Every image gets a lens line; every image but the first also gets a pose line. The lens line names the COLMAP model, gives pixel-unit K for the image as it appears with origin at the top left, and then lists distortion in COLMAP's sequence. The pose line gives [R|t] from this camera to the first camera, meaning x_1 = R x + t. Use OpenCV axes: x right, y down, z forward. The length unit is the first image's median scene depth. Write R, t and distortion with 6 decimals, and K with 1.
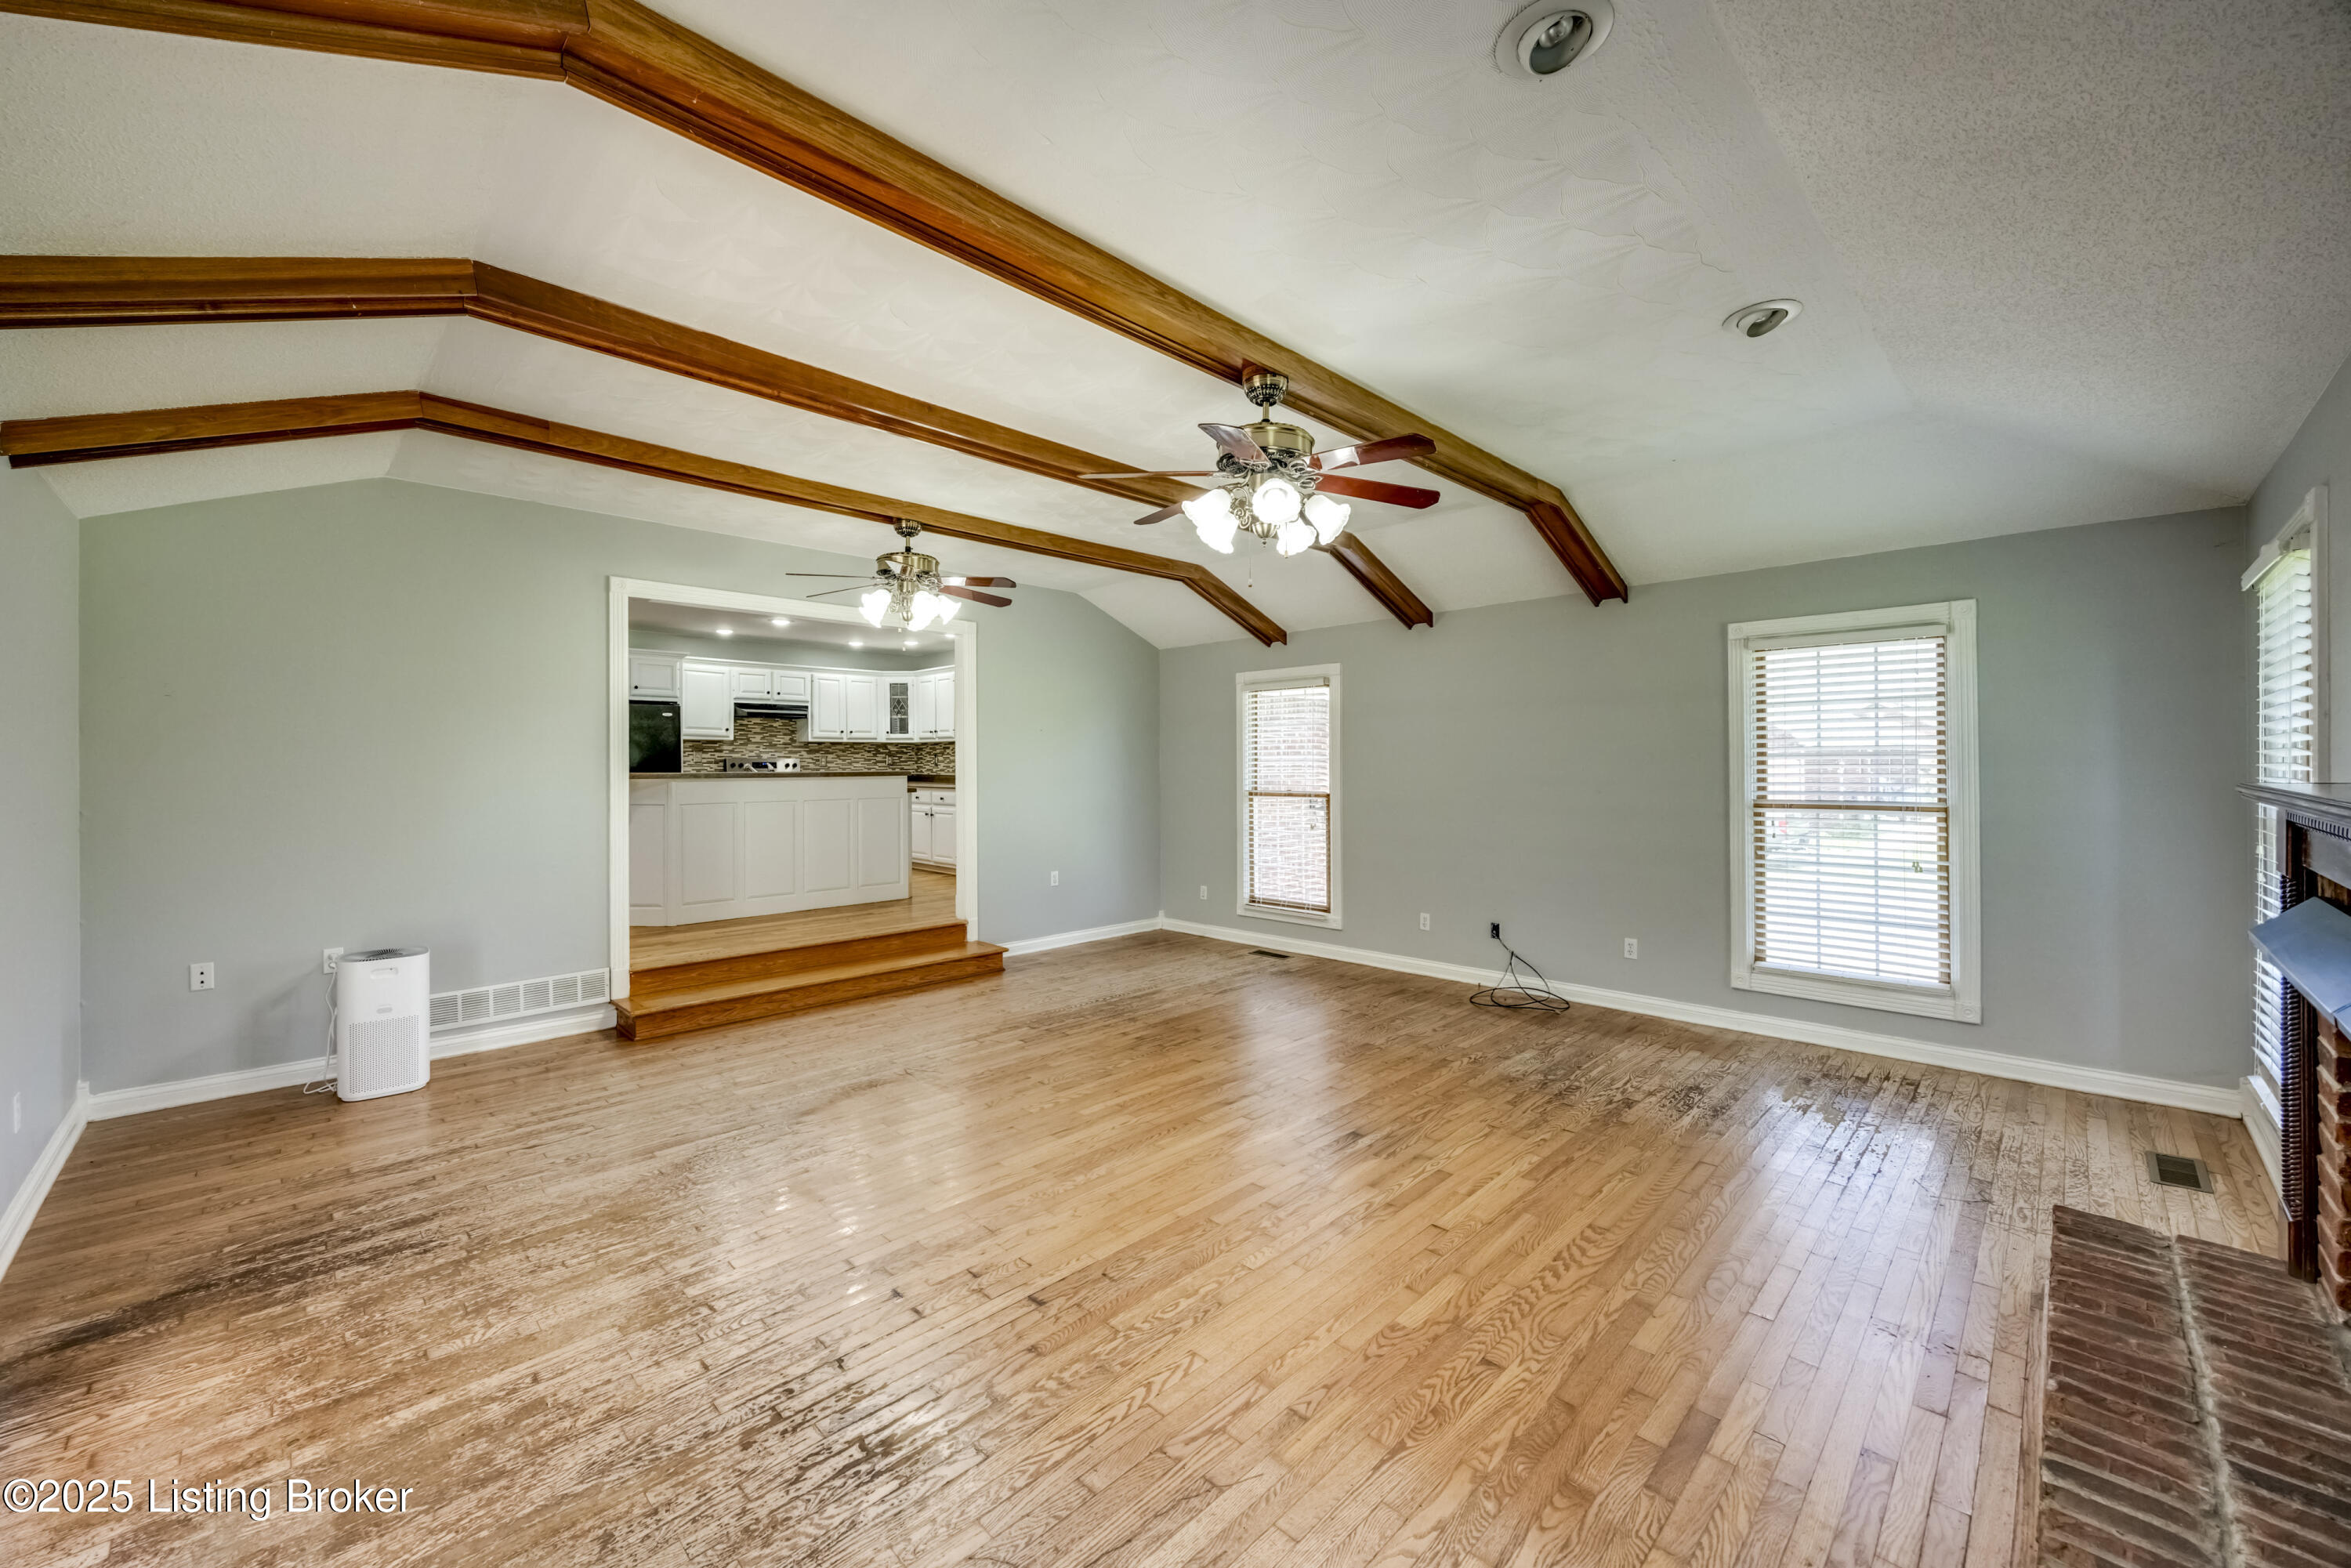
lens RADIAL K [[915.1, 0, 1175.5], [0, 915.1, 784.0], [0, 0, 1]] dist [0.001410, -0.000052]
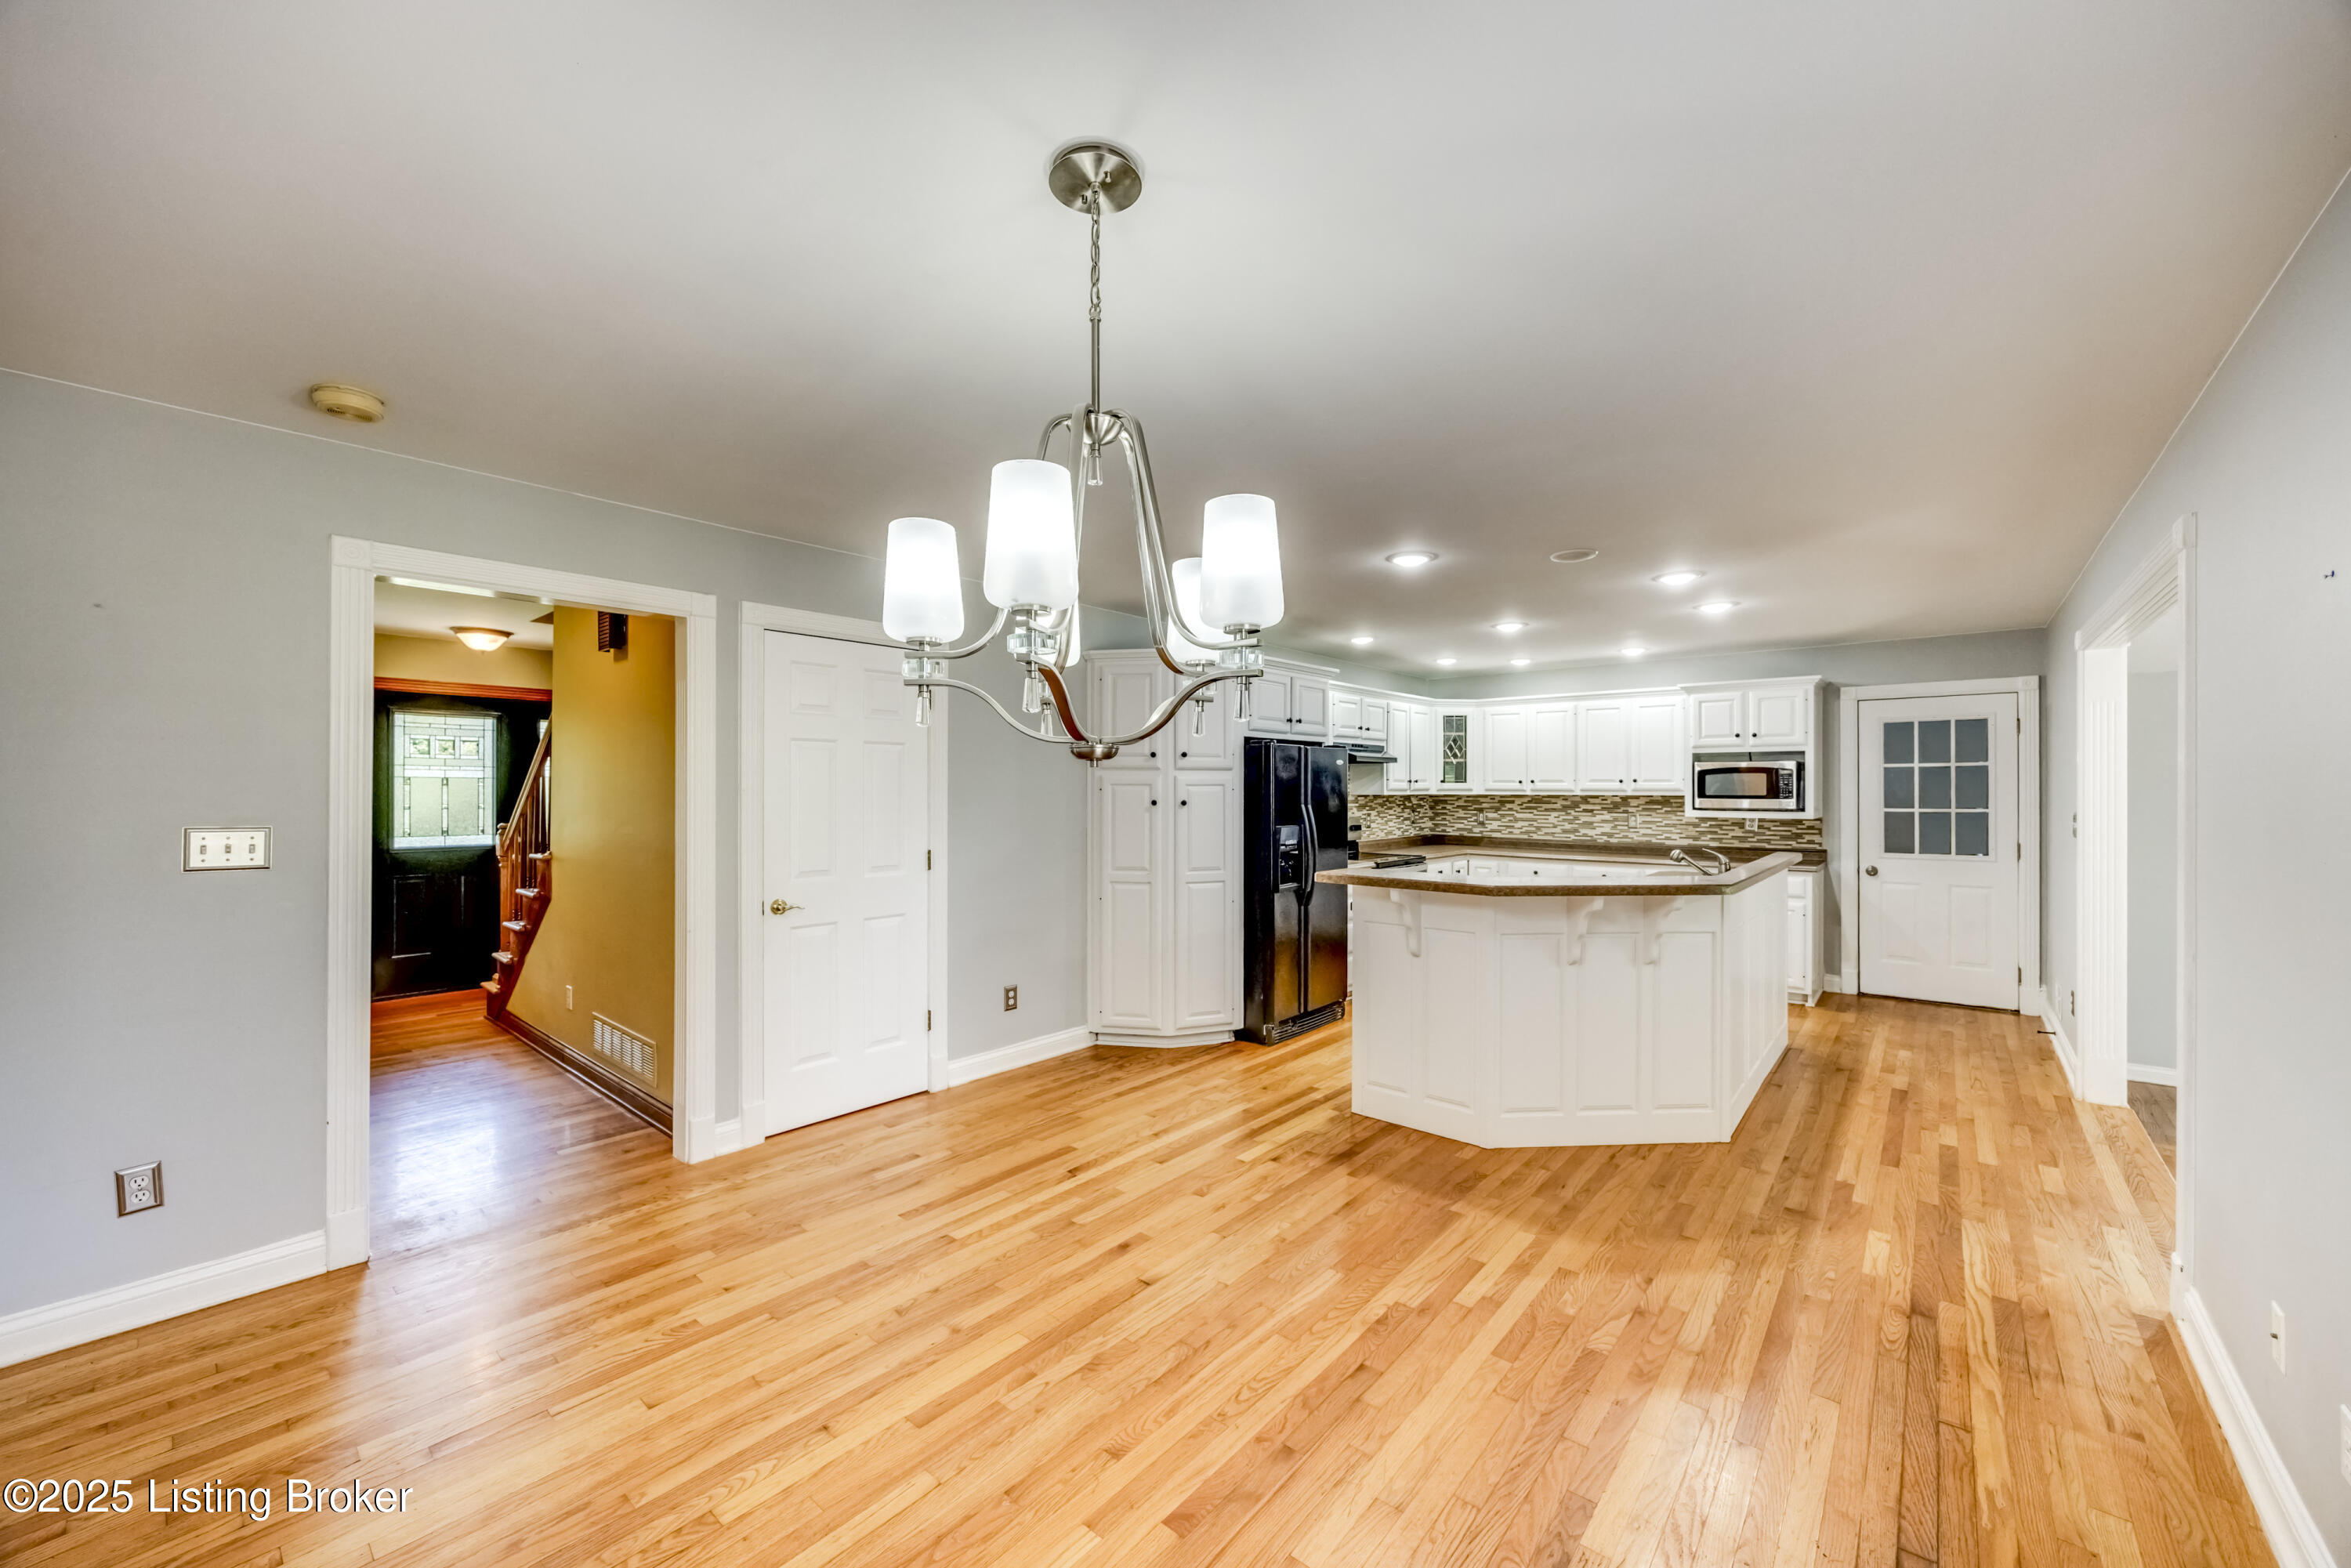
lens RADIAL K [[917.4, 0, 1190.7], [0, 917.4, 791.5], [0, 0, 1]] dist [-0.012947, 0.000051]
pose [[0.996203, 0.004824, 0.086930, -0.599982], [-0.003014, 0.999776, -0.020940, -0.032545], [-0.087011, 0.020599, 0.995994, 0.279090]]
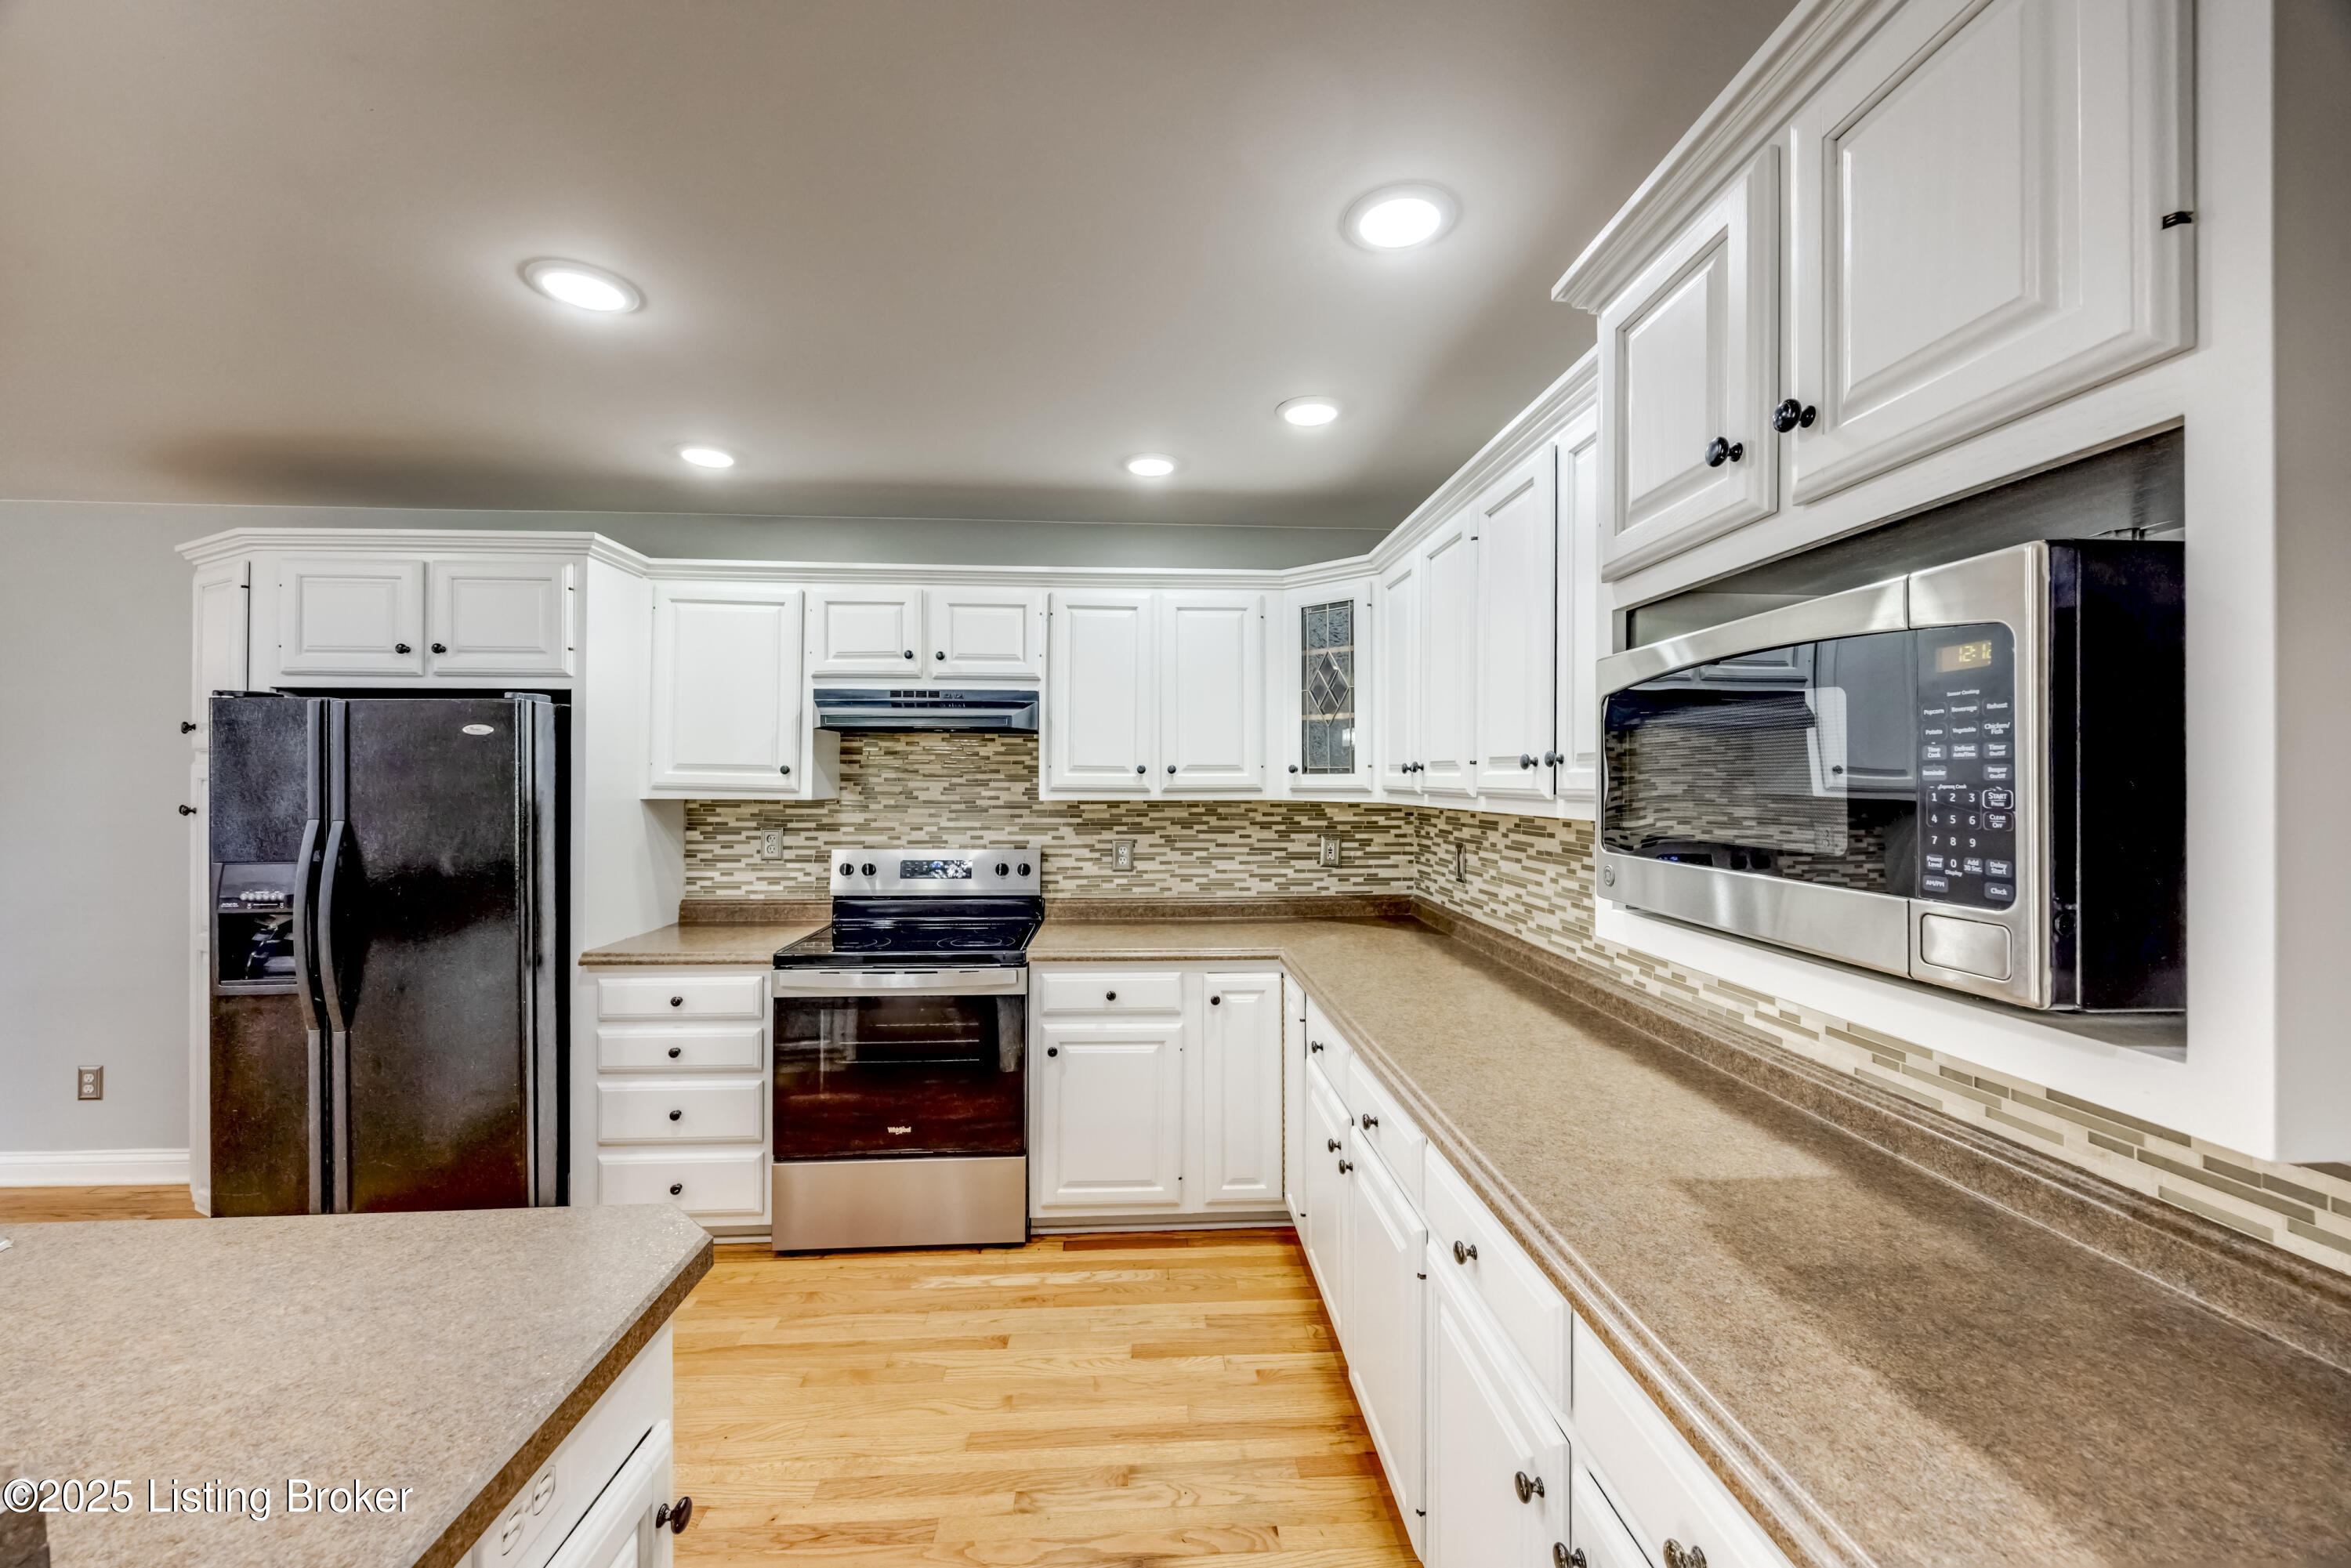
lens RADIAL K [[915.1, 0, 1175.5], [0, 915.1, 784.0], [0, 0, 1]] dist [0.001410, -0.000052]
pose [[0.743219, 0.008301, -0.668997, -0.143231], [-0.021232, 0.999712, -0.011184, -0.048548], [0.668712, 0.022516, 0.743181, 0.767604]]
